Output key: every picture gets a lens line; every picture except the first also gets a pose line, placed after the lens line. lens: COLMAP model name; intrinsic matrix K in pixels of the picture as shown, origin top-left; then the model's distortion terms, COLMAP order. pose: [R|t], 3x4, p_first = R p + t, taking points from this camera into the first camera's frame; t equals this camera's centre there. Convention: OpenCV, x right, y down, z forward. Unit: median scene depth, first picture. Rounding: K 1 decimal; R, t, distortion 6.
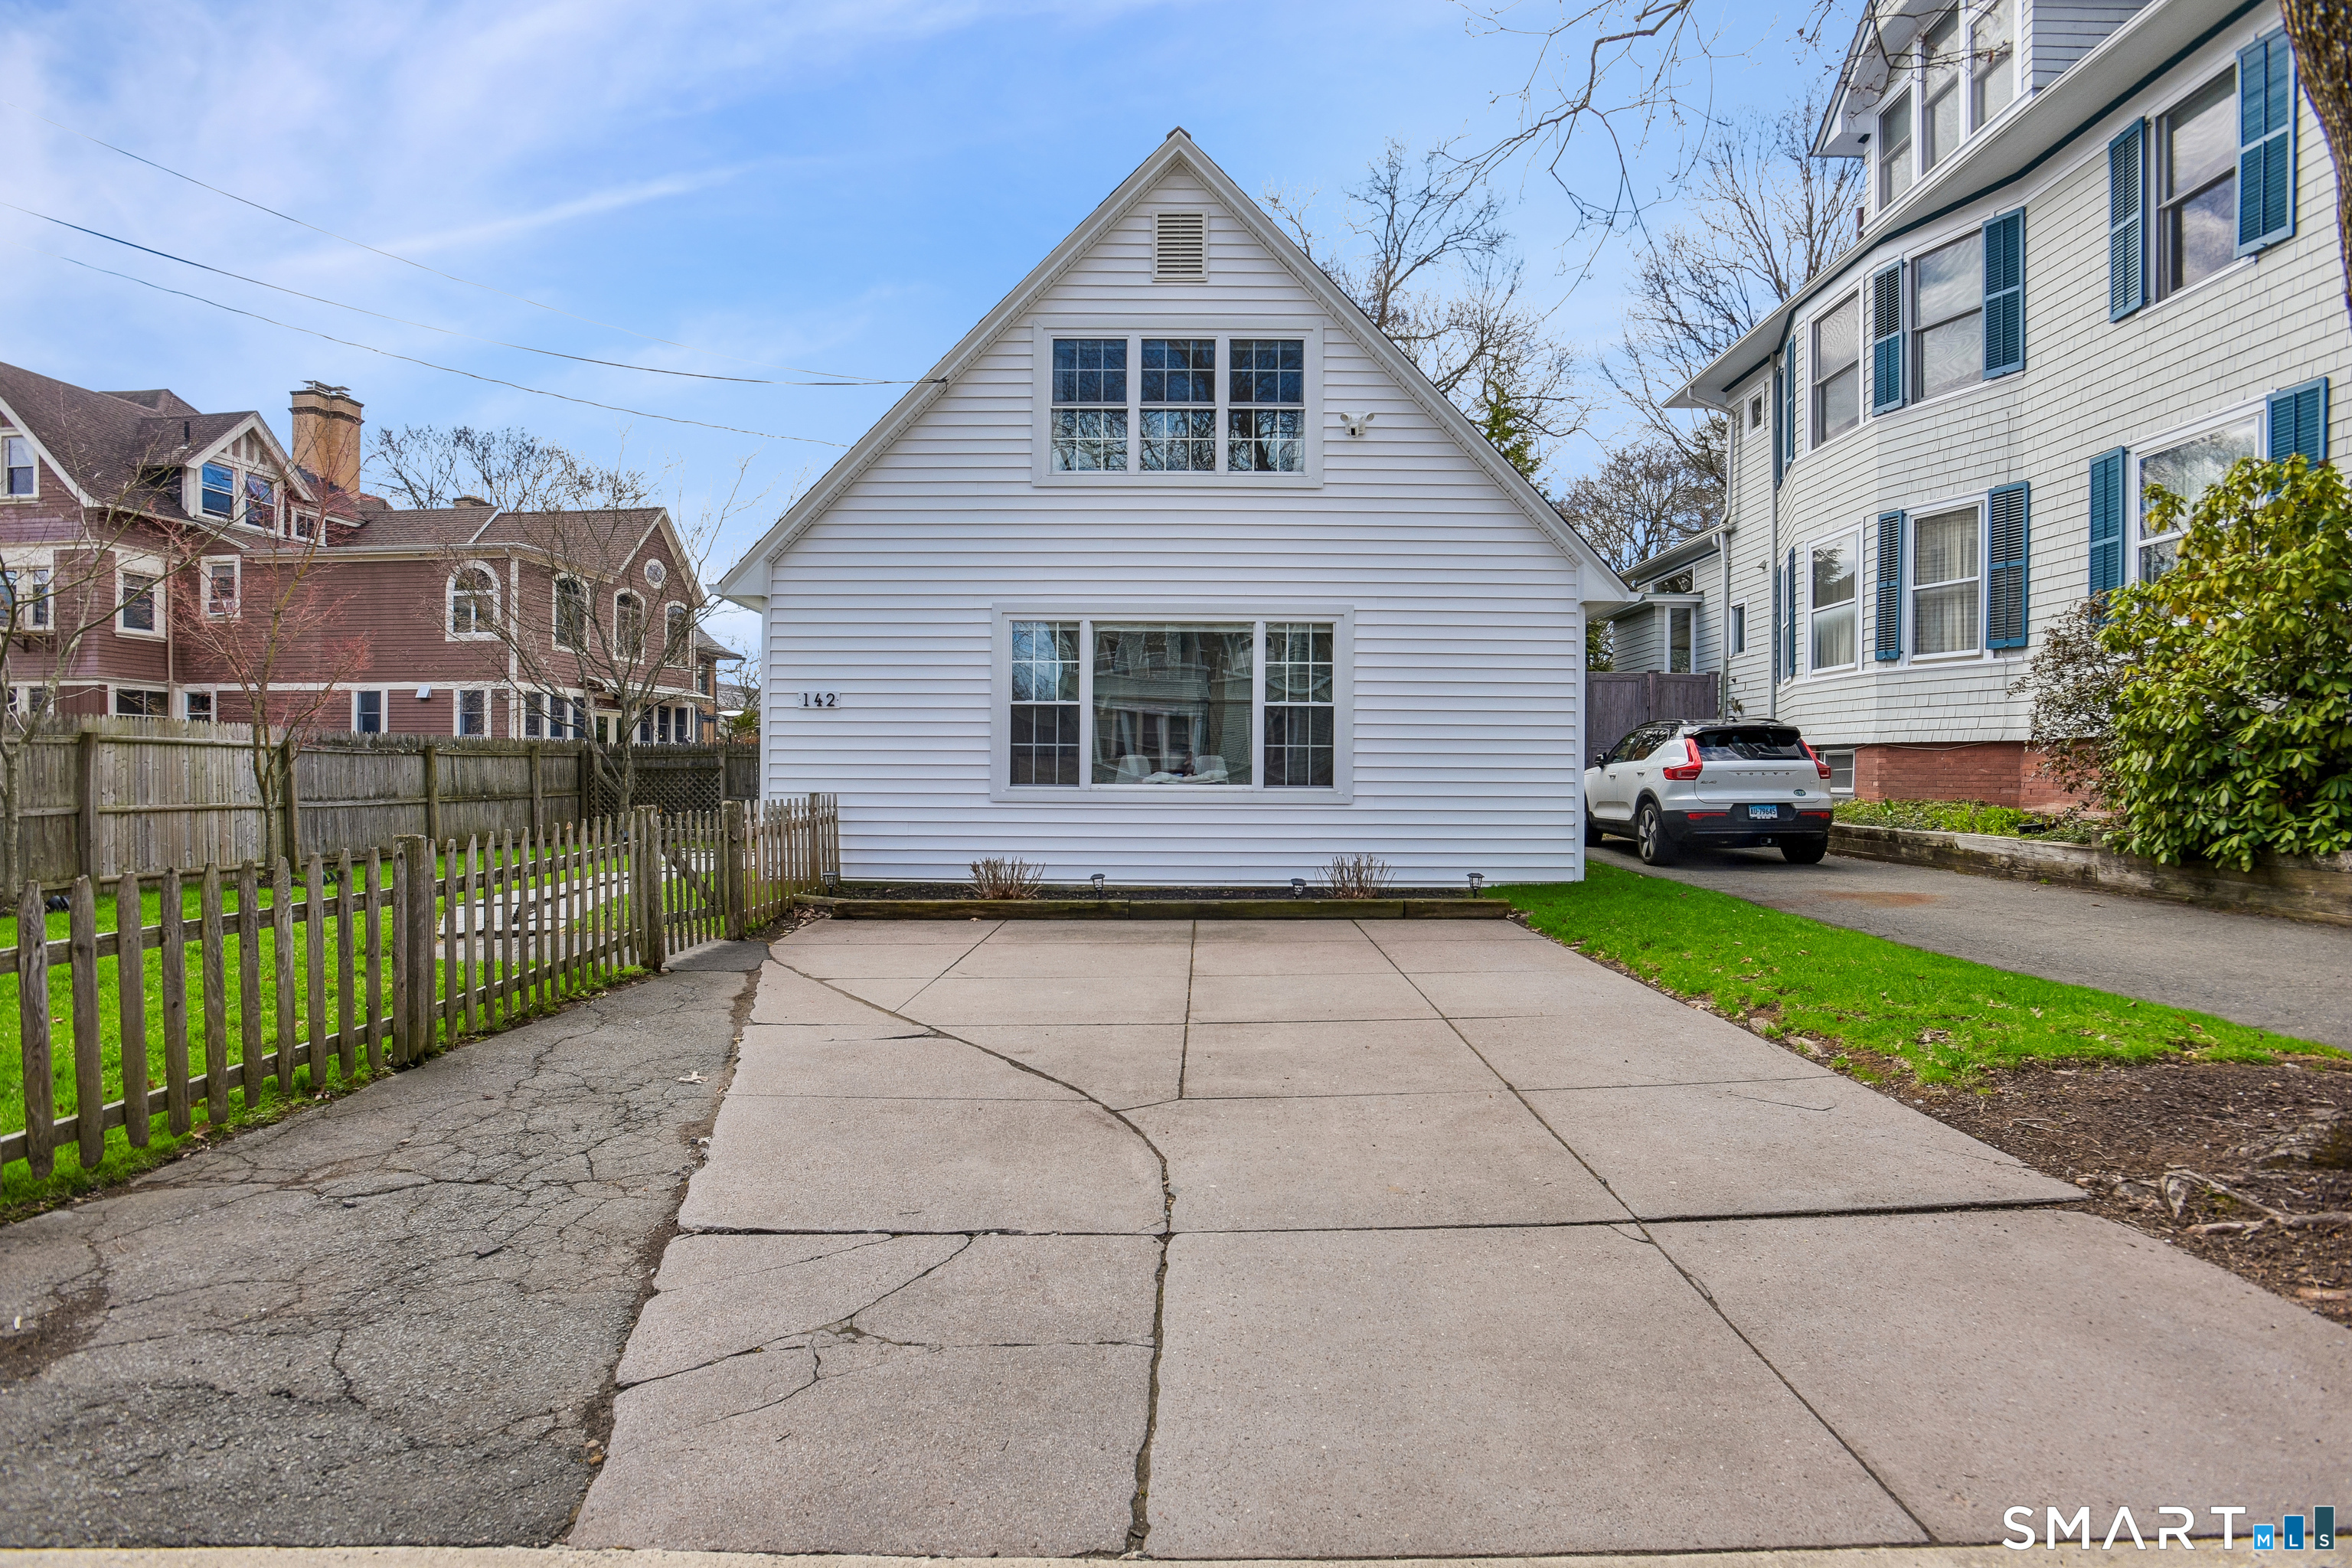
lens RADIAL K [[1144.3, 0, 1176.7], [0, 1144.3, 803.7], [0, 0, 1]] dist [-0.058928, 0.024143]
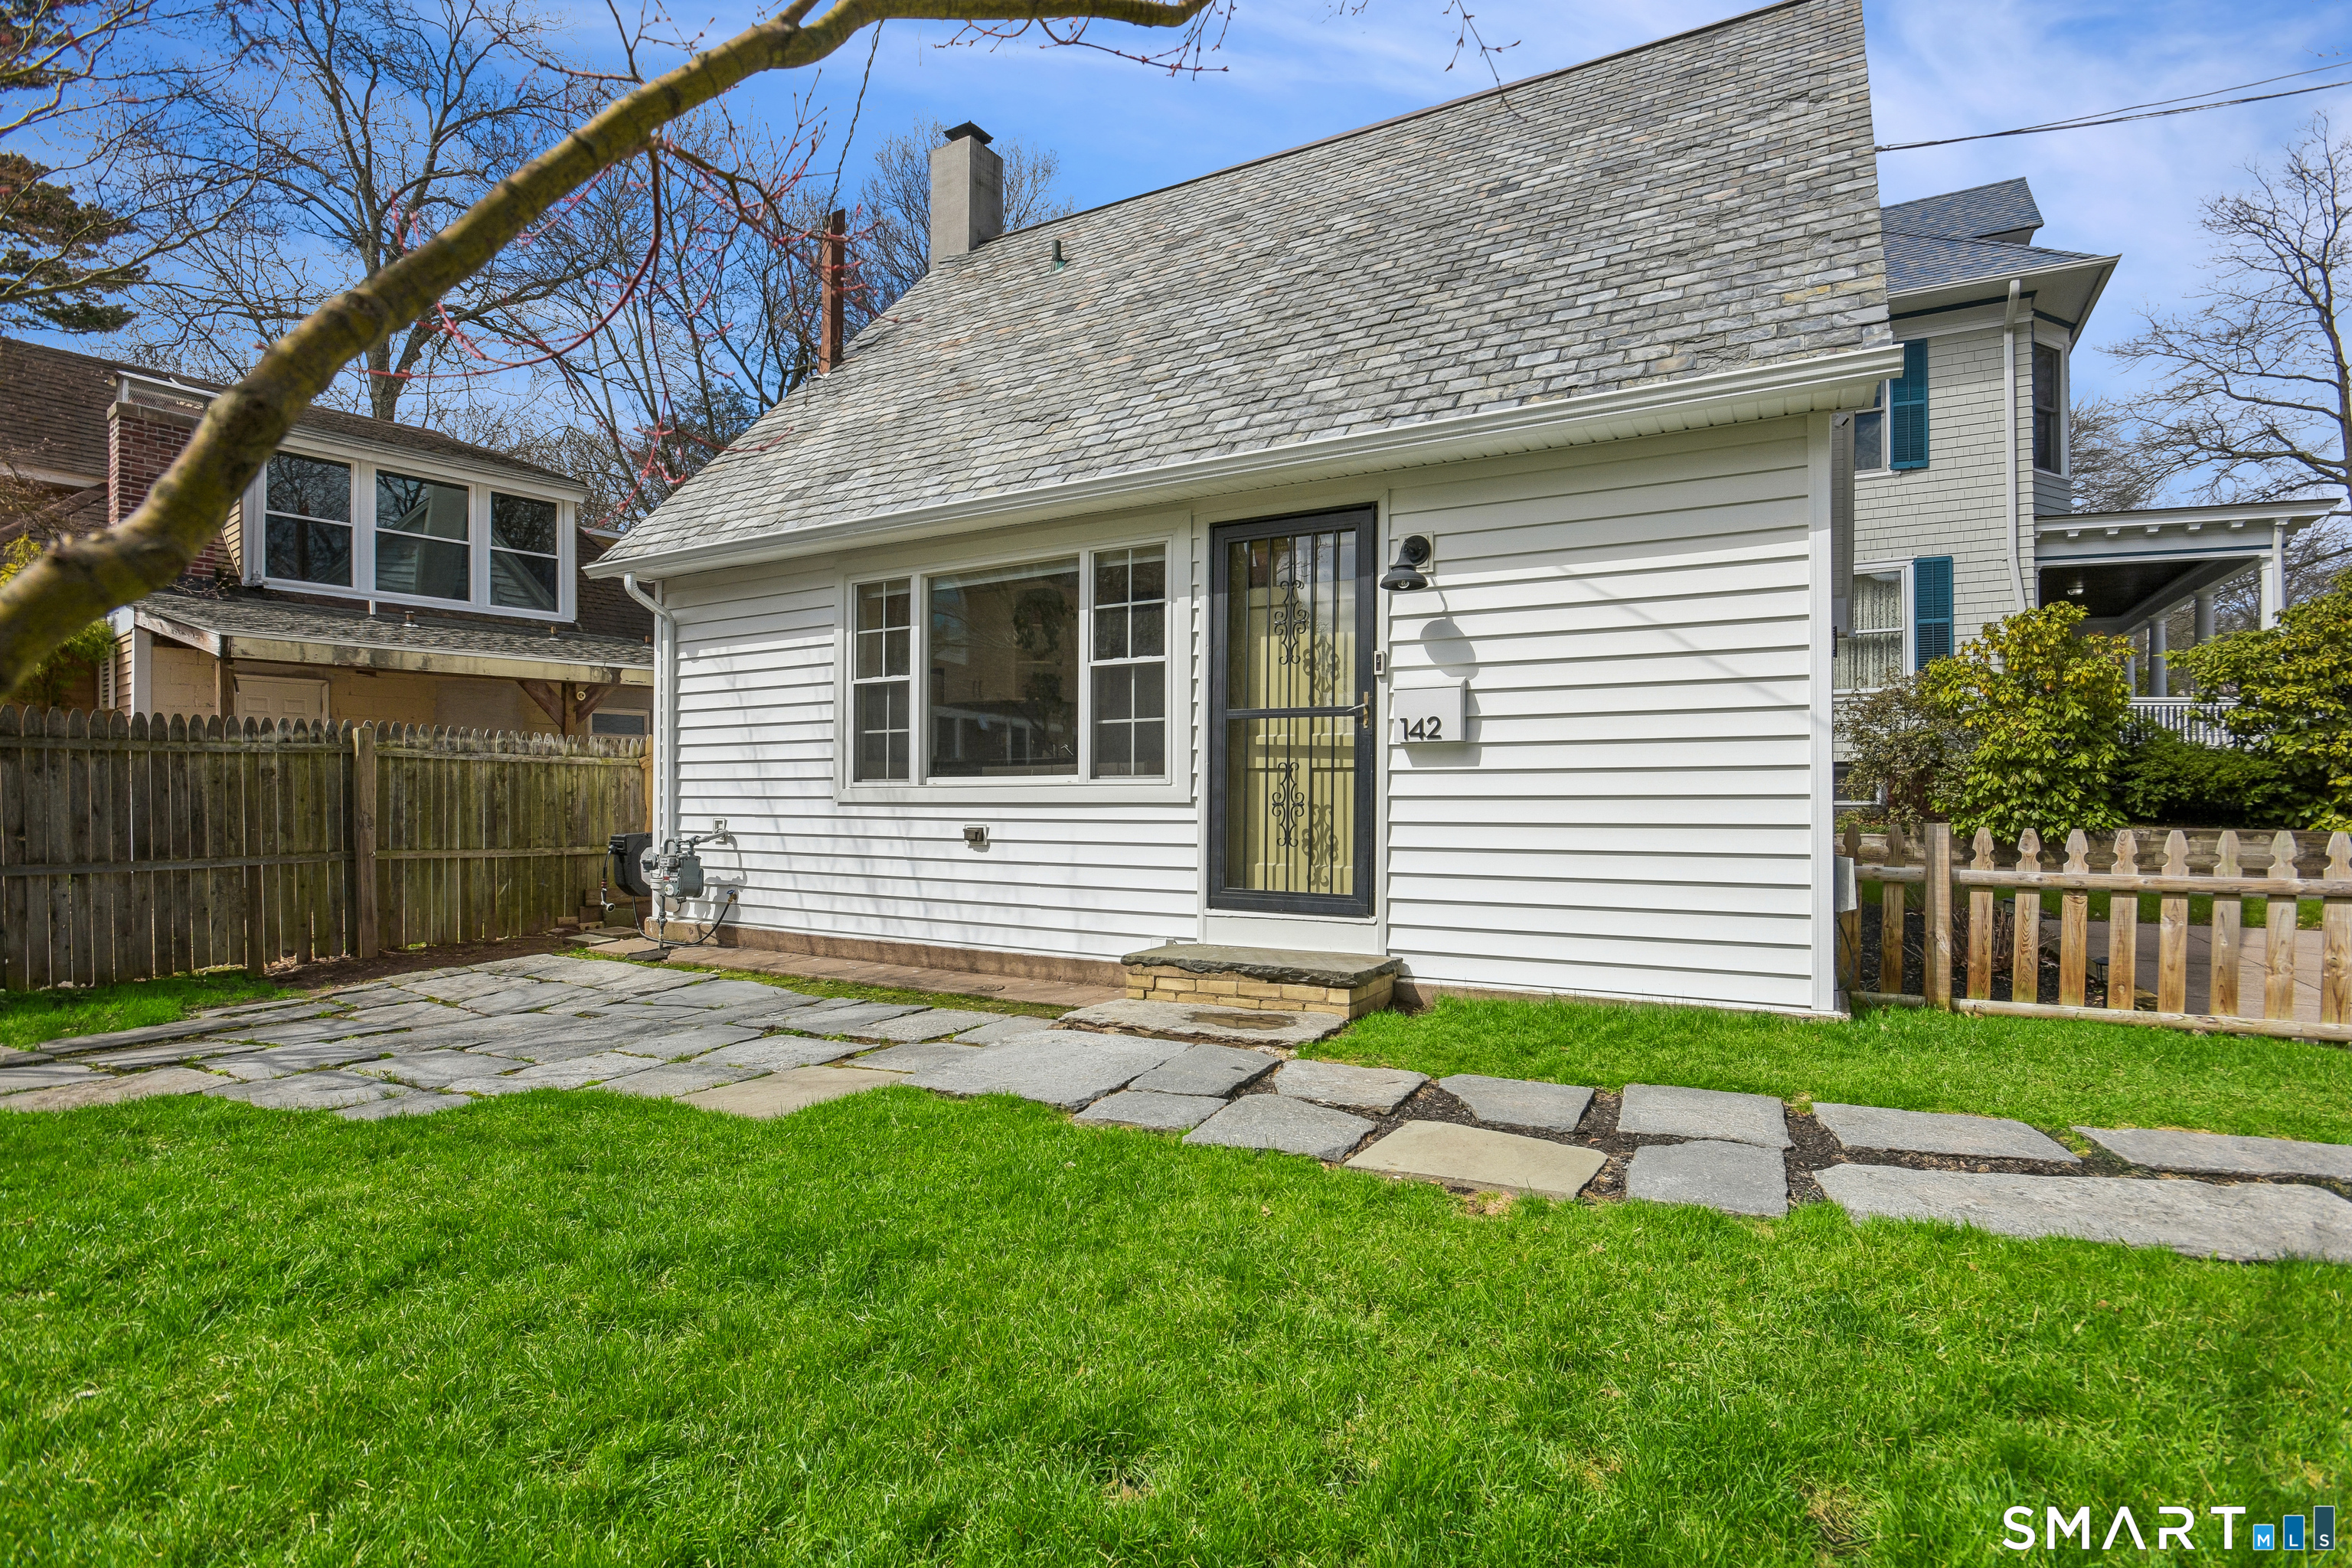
lens RADIAL K [[1144.3, 0, 1176.7], [0, 1144.3, 803.7], [0, 0, 1]] dist [-0.058928, 0.024143]
pose [[0.490634, -0.009606, 0.871313, -0.824836], [0.020507, 0.999790, -0.000525, -0.033427], [-0.871124, 0.018125, 0.490728, 1.260796]]
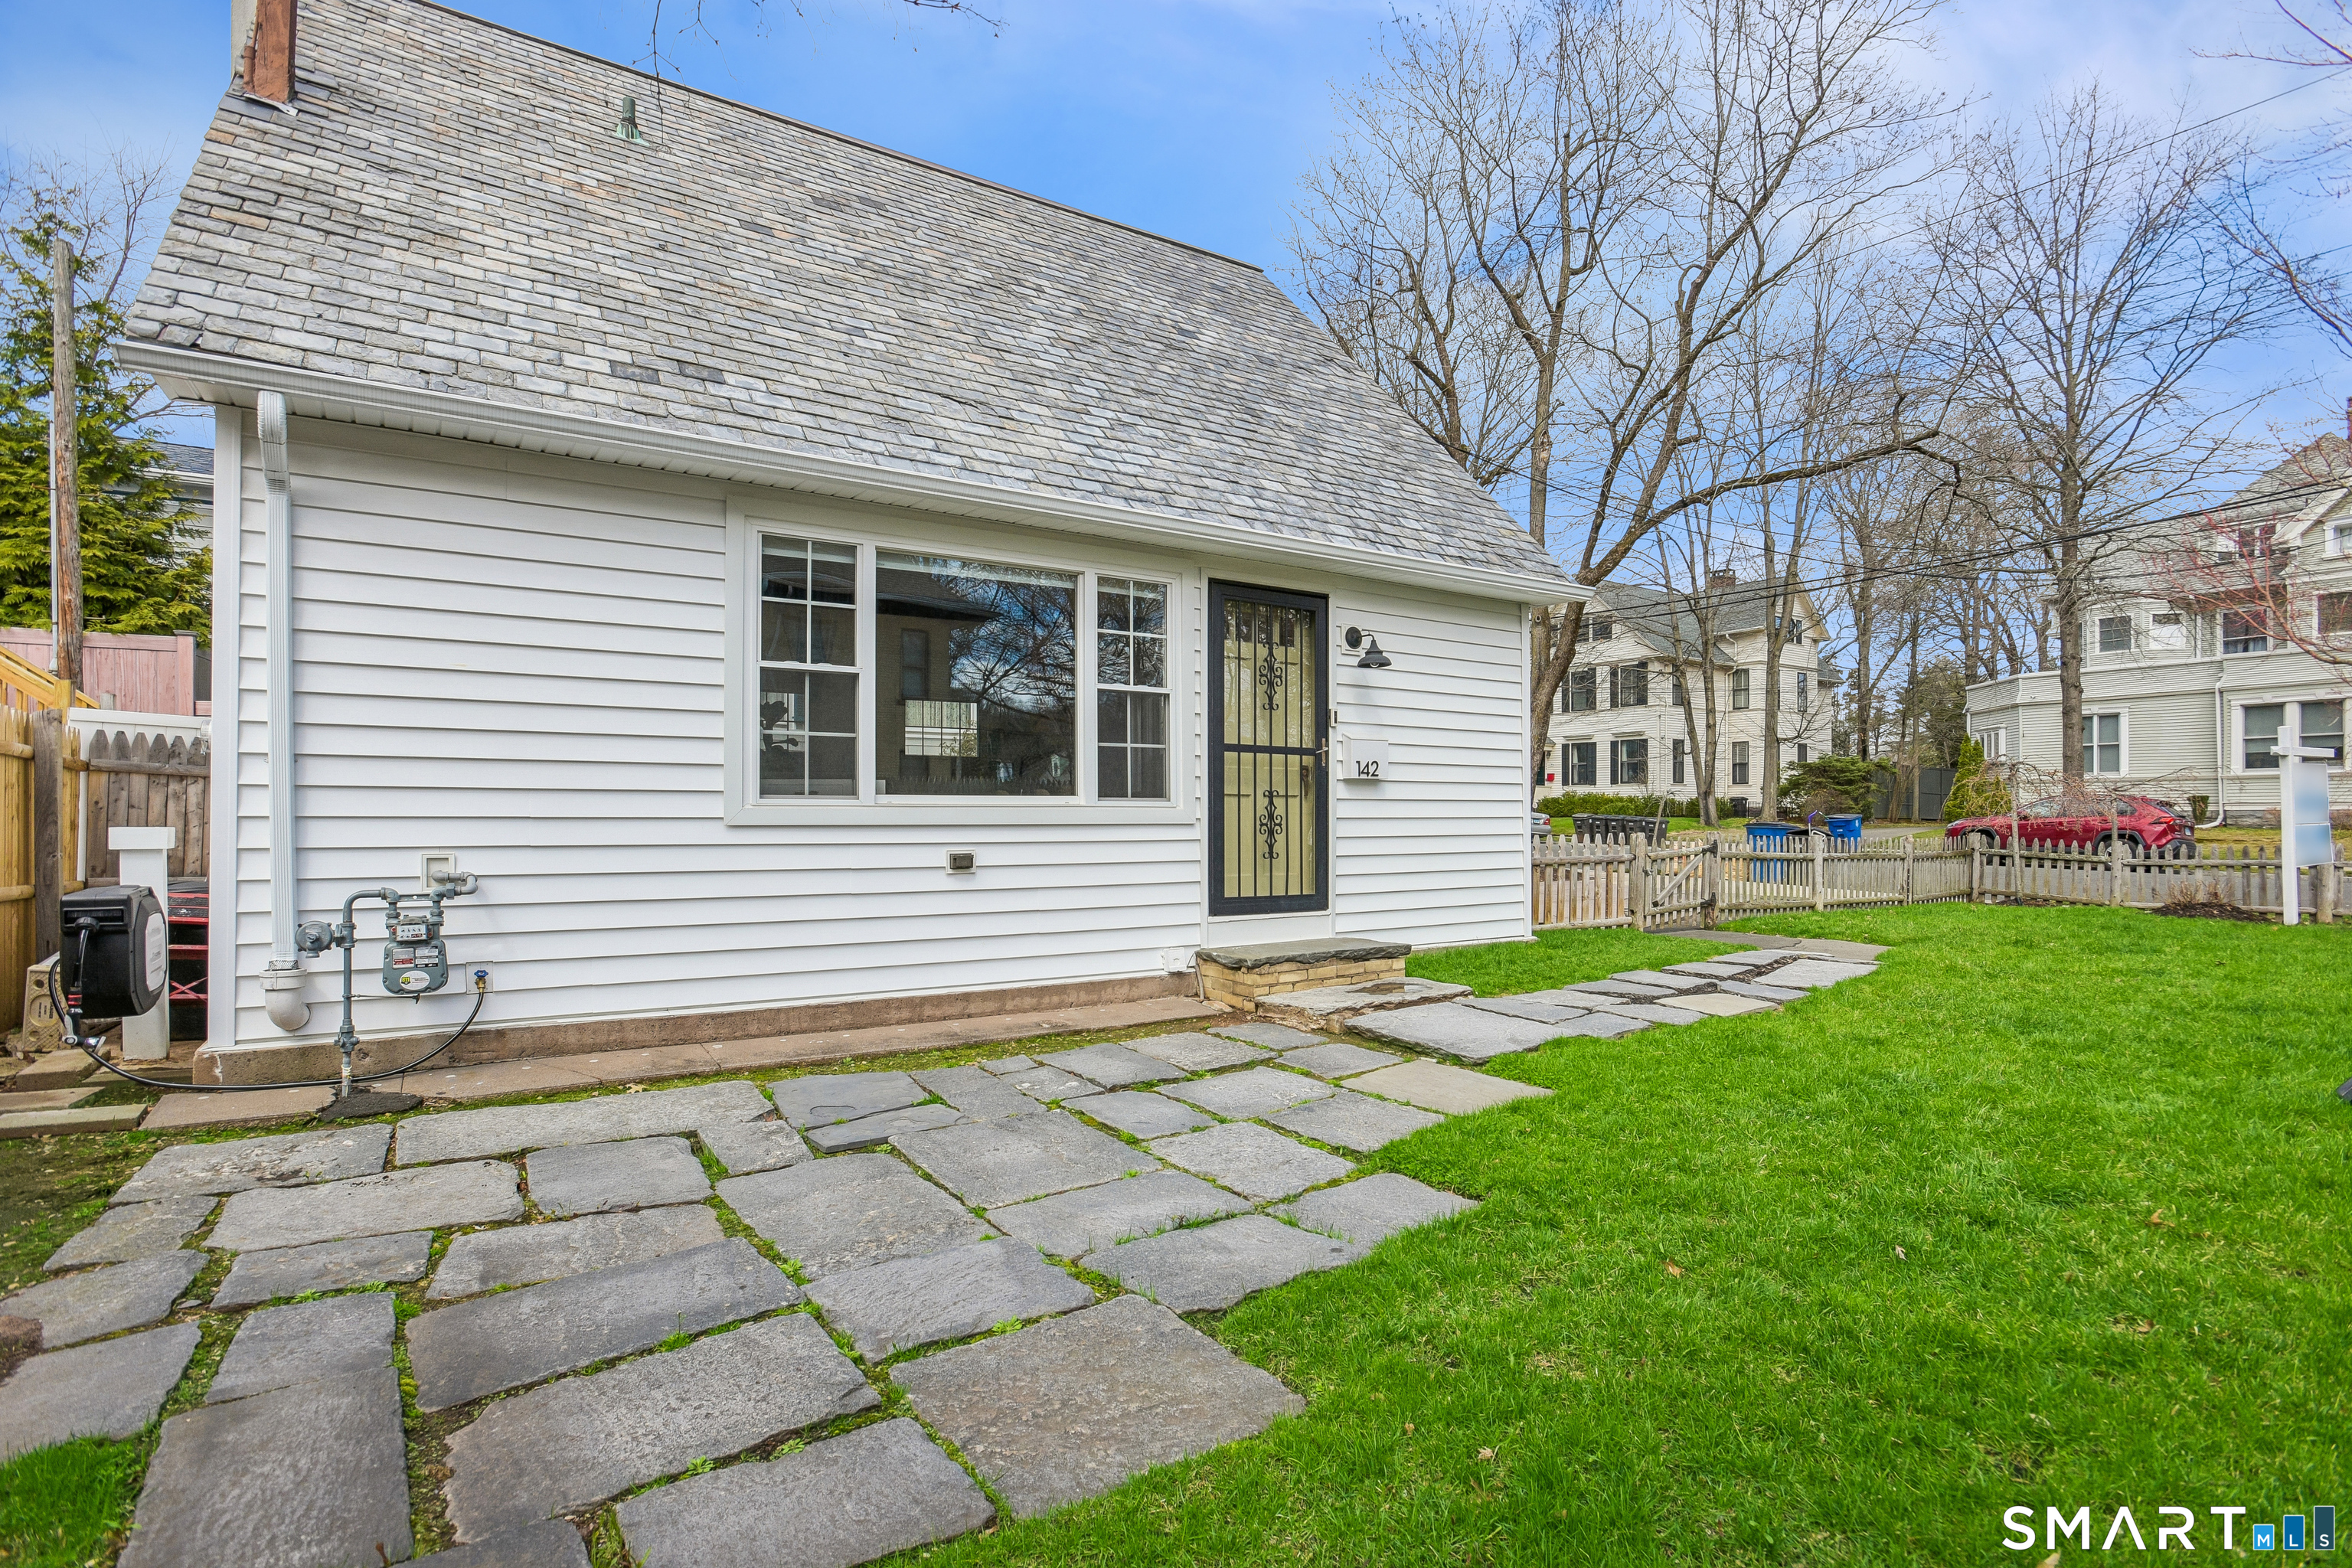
lens RADIAL K [[1154.6, 0, 1185.8], [0, 1154.6, 822.8], [0, 0, 1]] dist [-0.061611, 0.024363]
pose [[-0.562140, -0.010657, 0.826974, -0.863141], [0.013036, 0.999679, 0.021744, -0.053669], [-0.826940, 0.023004, -0.561820, 2.122519]]
